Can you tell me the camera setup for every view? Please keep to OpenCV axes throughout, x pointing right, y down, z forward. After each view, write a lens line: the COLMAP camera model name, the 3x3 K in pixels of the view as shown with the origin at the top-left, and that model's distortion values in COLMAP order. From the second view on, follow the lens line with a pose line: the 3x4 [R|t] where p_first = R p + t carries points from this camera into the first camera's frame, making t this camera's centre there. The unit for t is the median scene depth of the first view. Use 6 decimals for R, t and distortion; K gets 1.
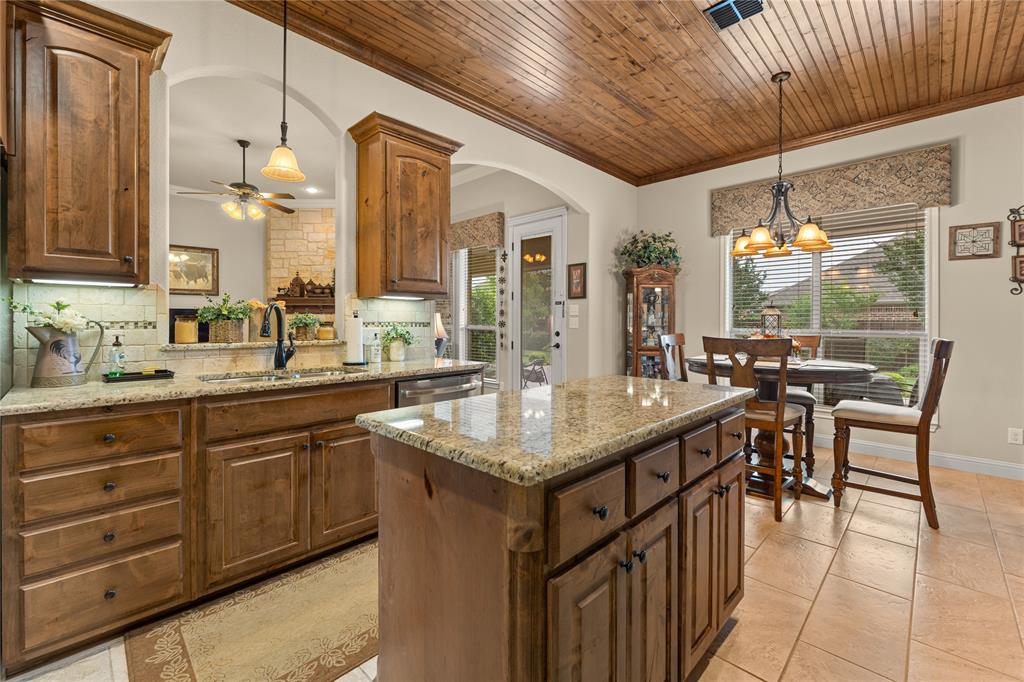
lens RADIAL K [[431.6, 0, 513.1], [0, 431.6, 322.8], [0, 0, 1]] dist [-0.000254, -0.000085]
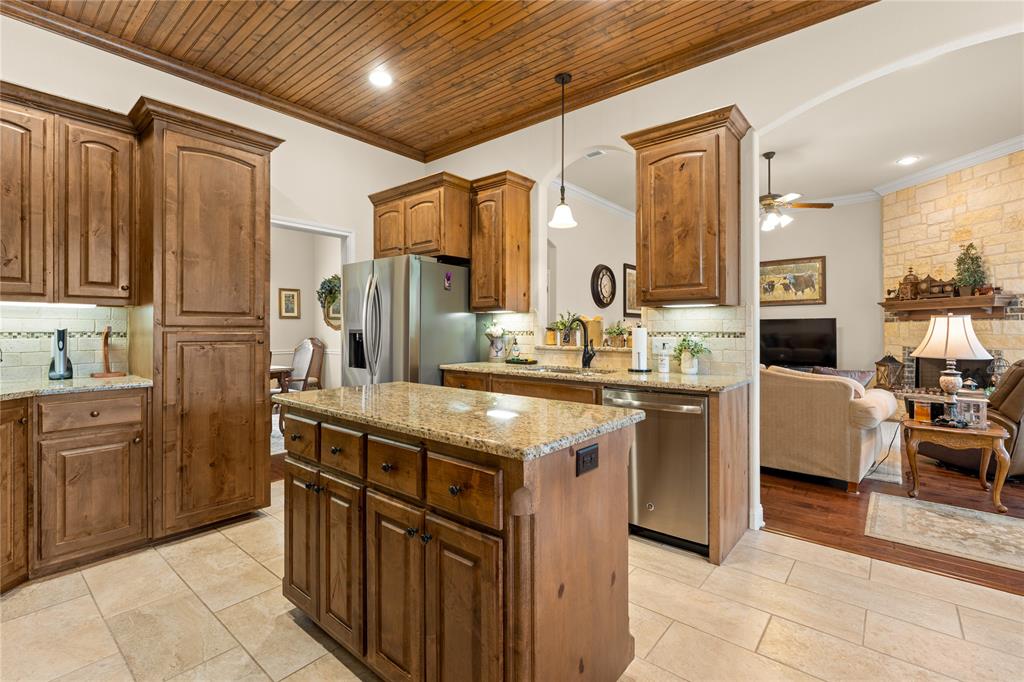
lens RADIAL K [[458.0, 0, 513.2], [0, 458.0, 329.3], [0, 0, 1]] dist [-0.000822, -0.000094]
pose [[0.085624, -0.003883, -0.996320, 0.676047], [-0.002641, 0.999988, -0.004125, -0.001853], [0.996324, 0.002985, 0.085613, 0.535614]]
